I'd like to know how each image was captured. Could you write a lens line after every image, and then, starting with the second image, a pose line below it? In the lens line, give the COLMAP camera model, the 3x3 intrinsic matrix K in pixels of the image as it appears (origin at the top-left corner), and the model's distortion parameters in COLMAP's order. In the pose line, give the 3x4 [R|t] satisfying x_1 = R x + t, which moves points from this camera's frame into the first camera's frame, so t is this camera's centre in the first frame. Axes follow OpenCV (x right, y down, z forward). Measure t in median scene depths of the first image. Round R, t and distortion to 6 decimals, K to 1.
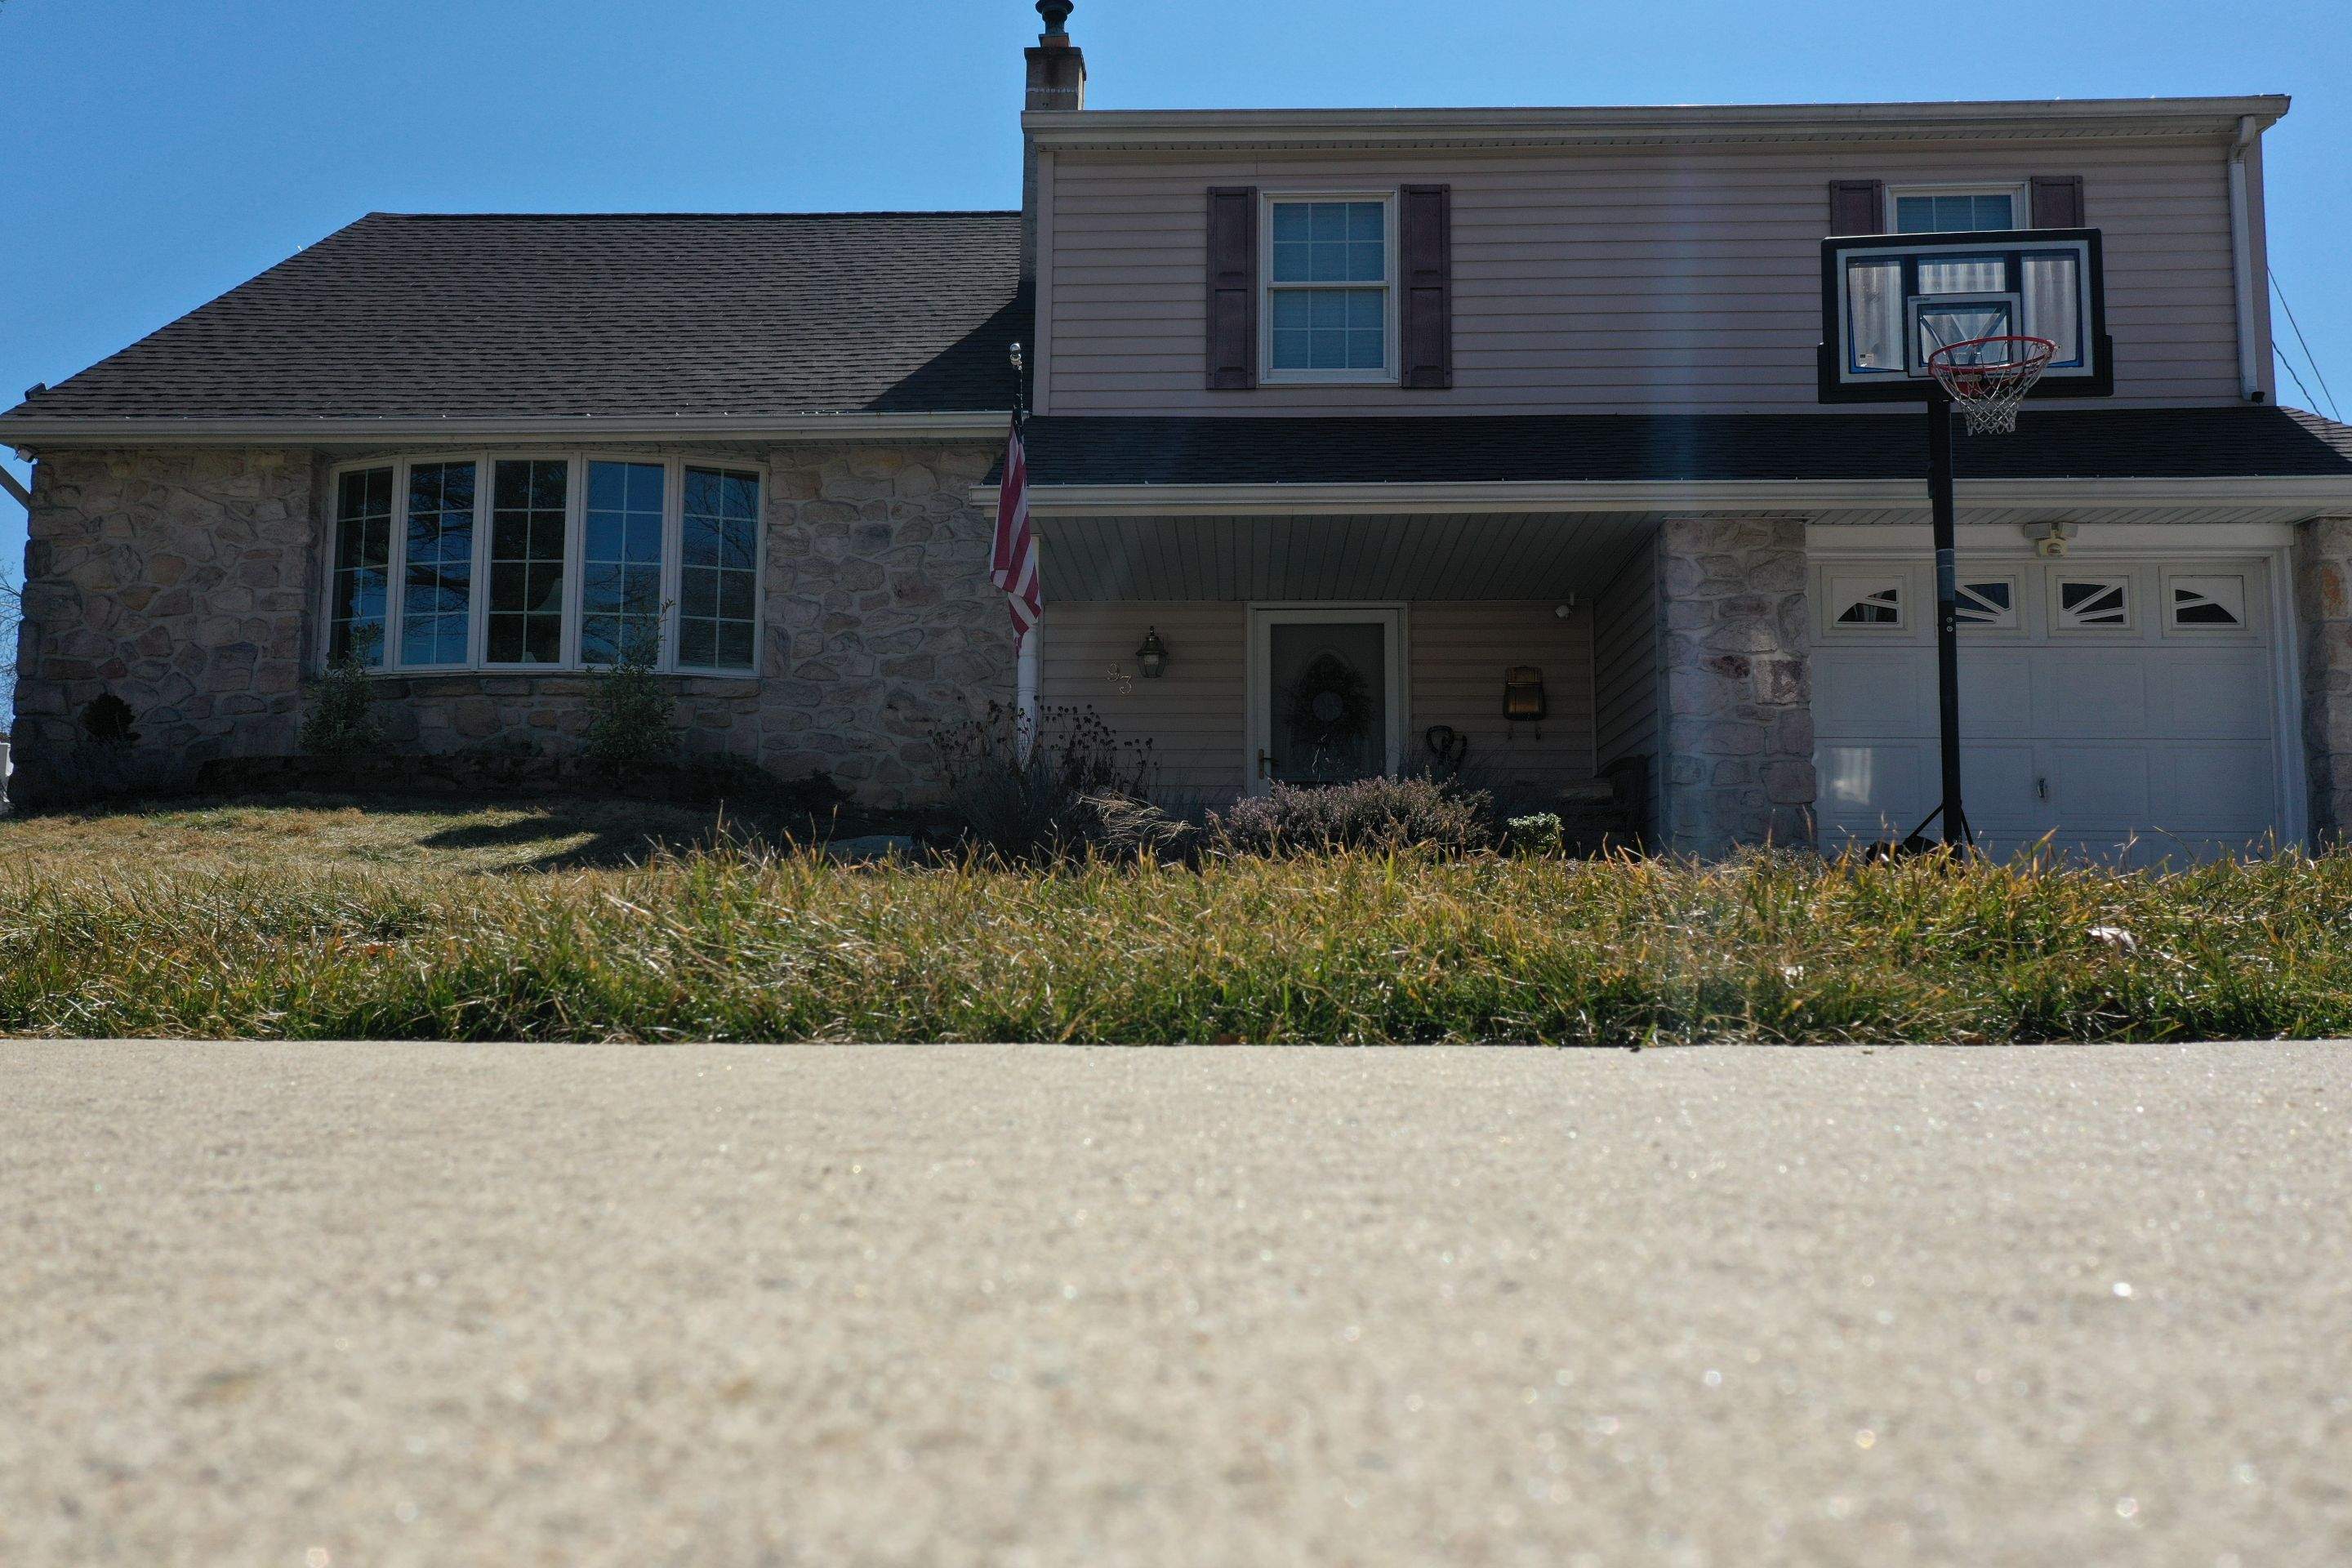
lens RADIAL K [[1877.8, 0, 1180.9], [0, 1877.8, 790.4], [0, 0, 1]] dist [0.013782, 0.004836]
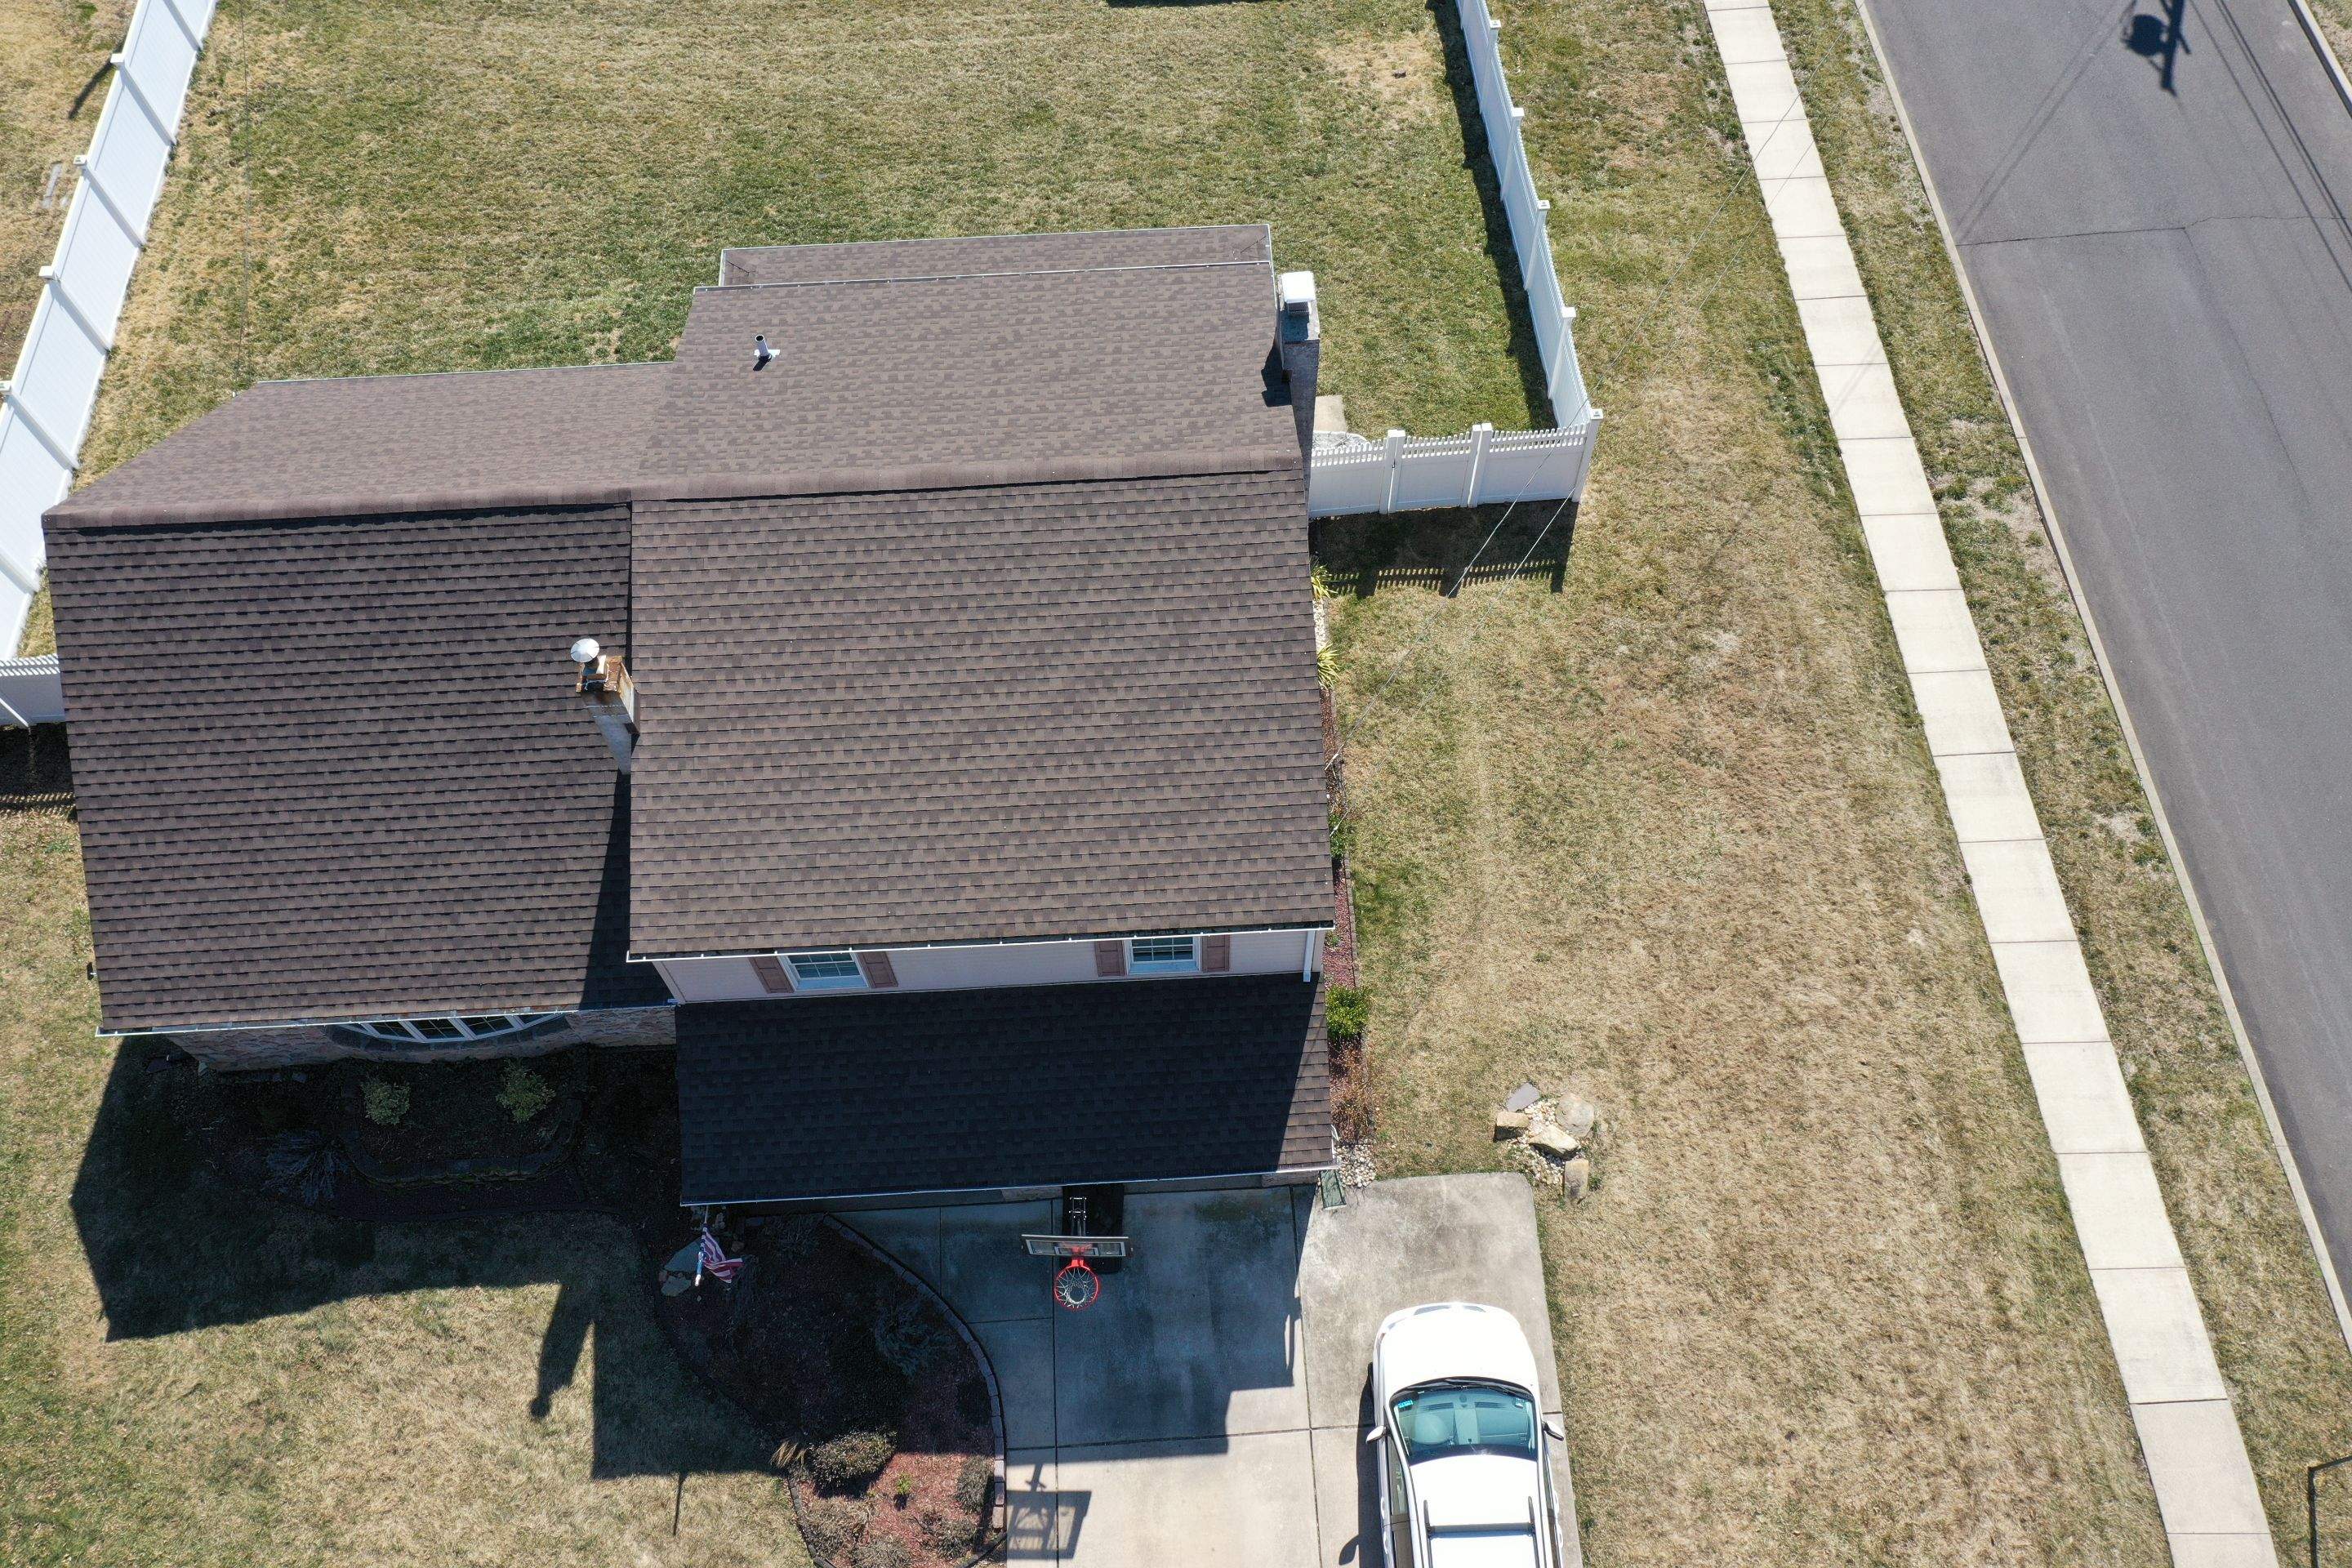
lens RADIAL K [[1849.0, 0, 1177.8], [0, 1849.0, 788.1], [0, 0, 1]] dist [0.013030, 0.004274]
pose [[0.995868, -0.086812, 0.026647, 0.385278], [0.008805, 0.384357, 0.923143, -1.969667], [-0.090382, -0.919094, 0.383533, 0.437064]]
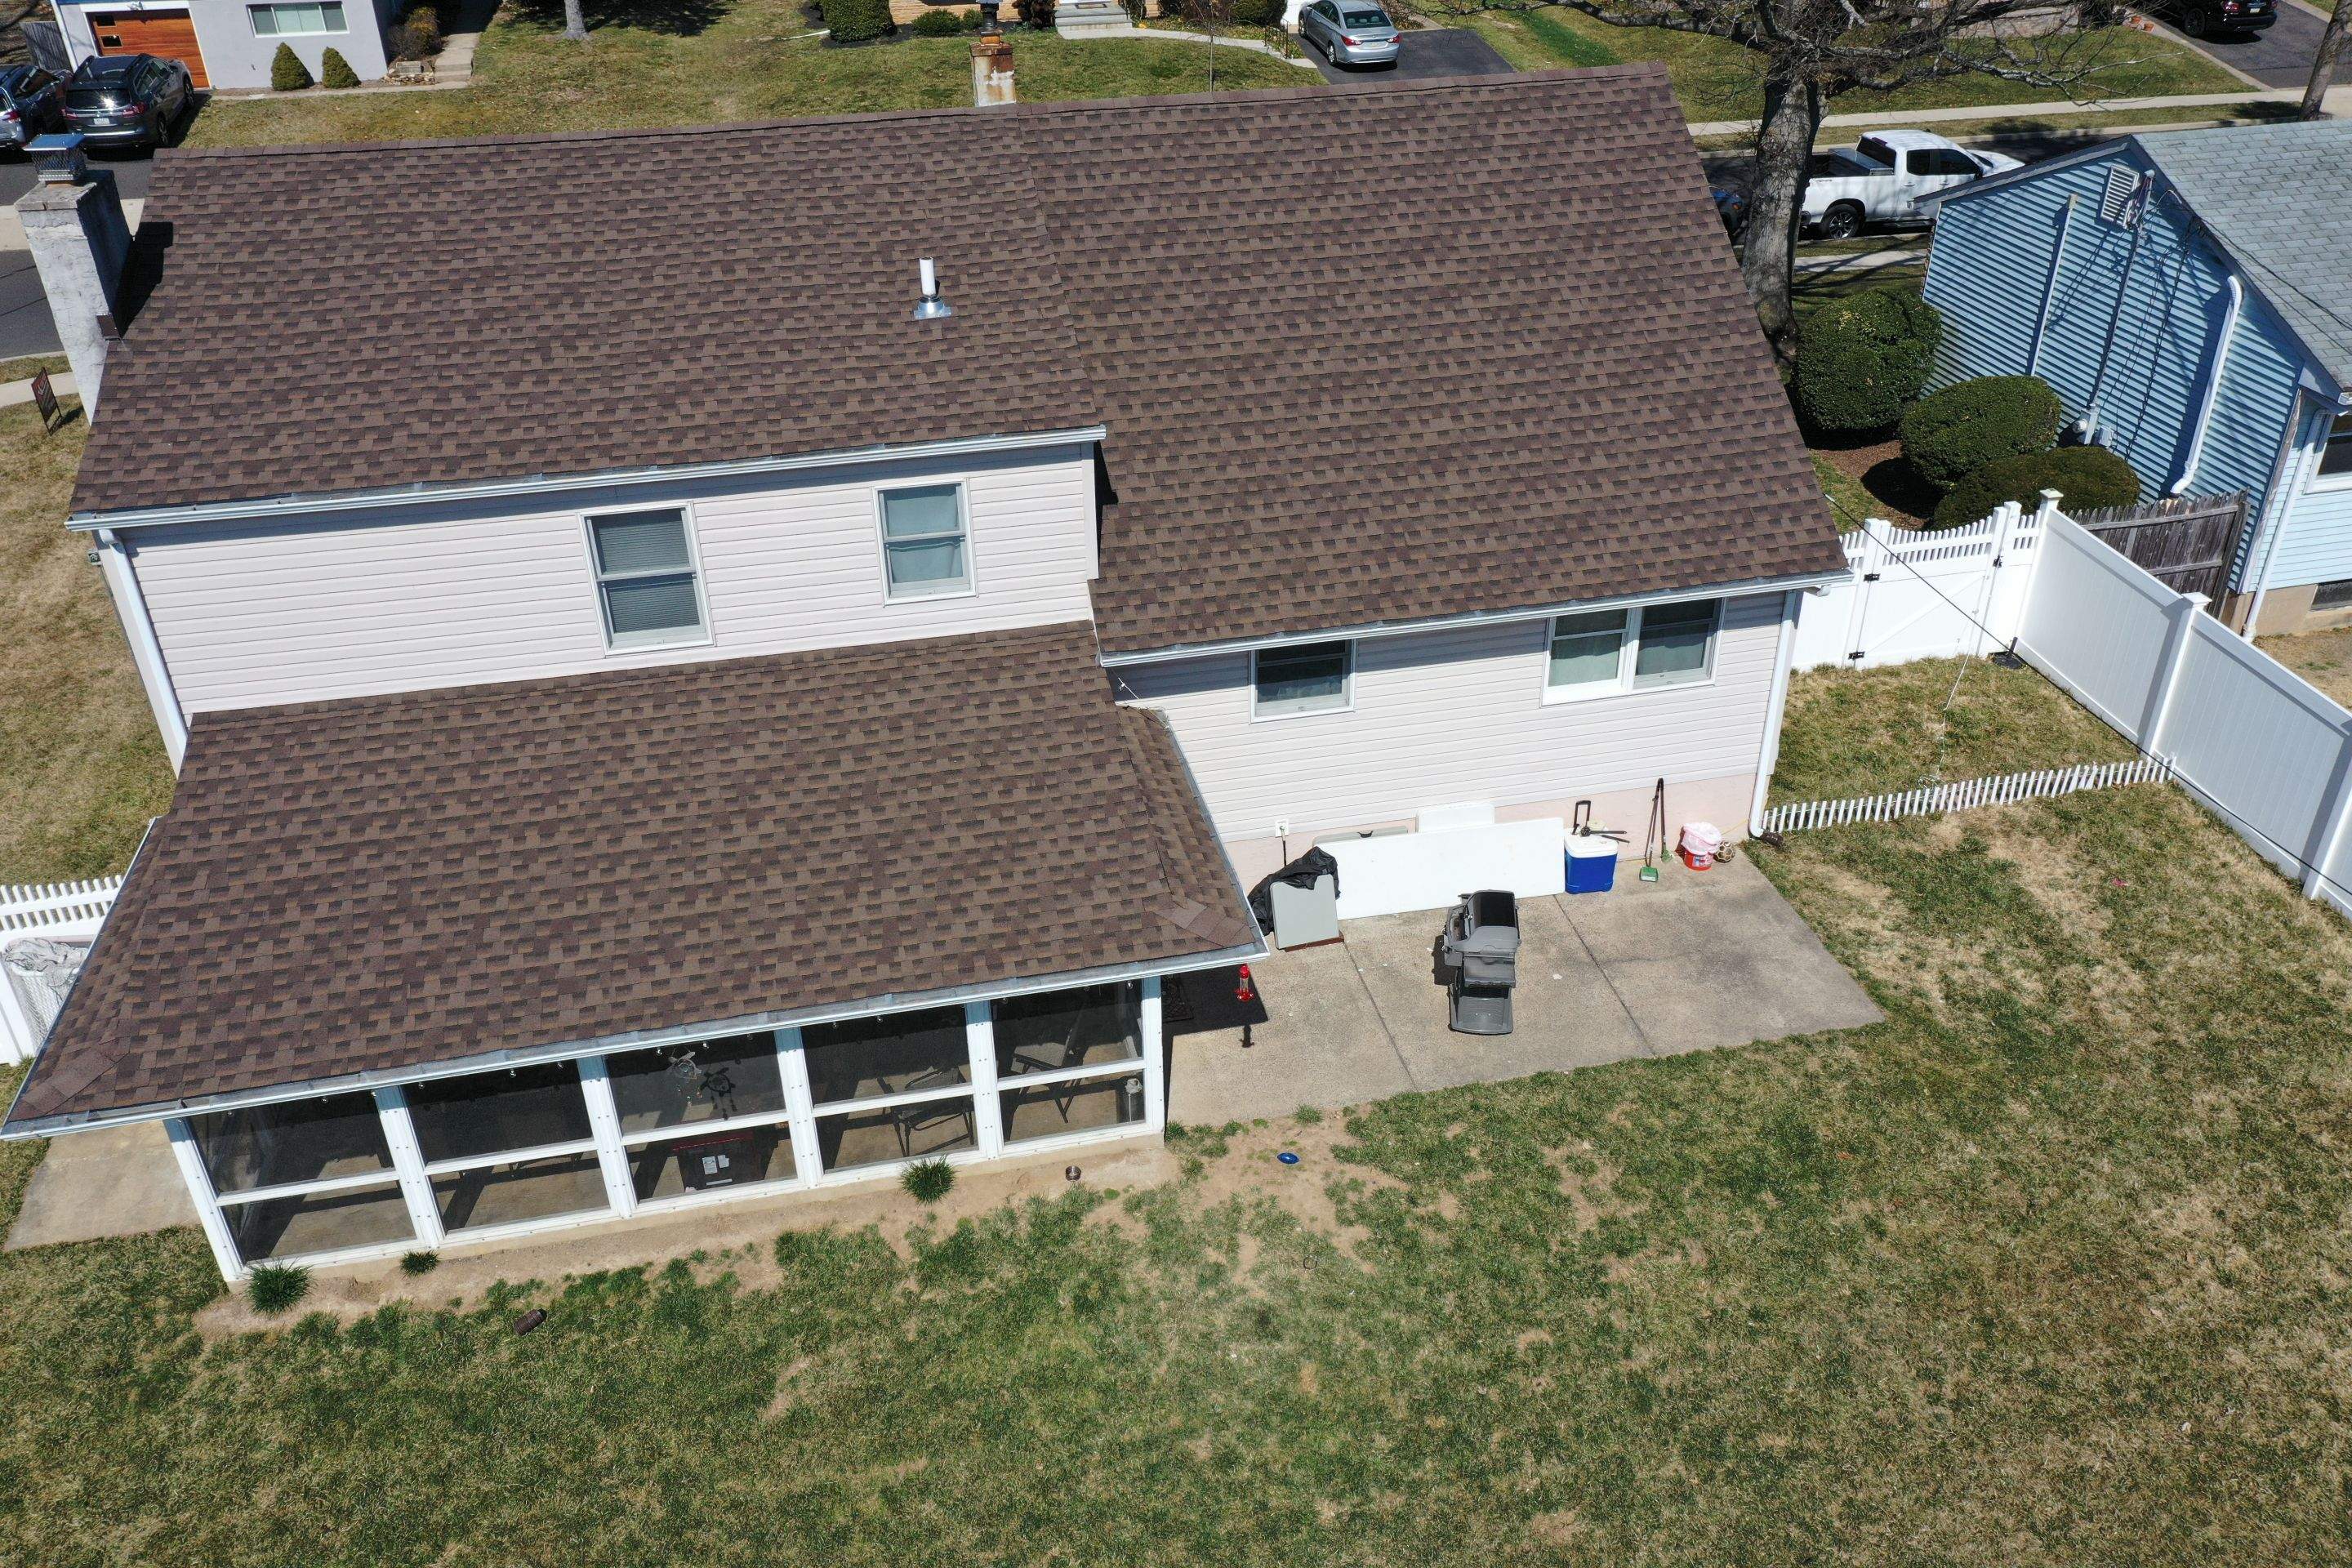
lens RADIAL K [[1855.6, 0, 1179.1], [0, 1855.6, 790.3], [0, 0, 1]] dist [0.010036, 0.009443]
pose [[-0.969515, 0.139574, -0.201395, 0.185943], [0.038522, 0.898512, 0.437255, -0.595306], [0.241986, 0.416167, -0.876497, 3.011076]]
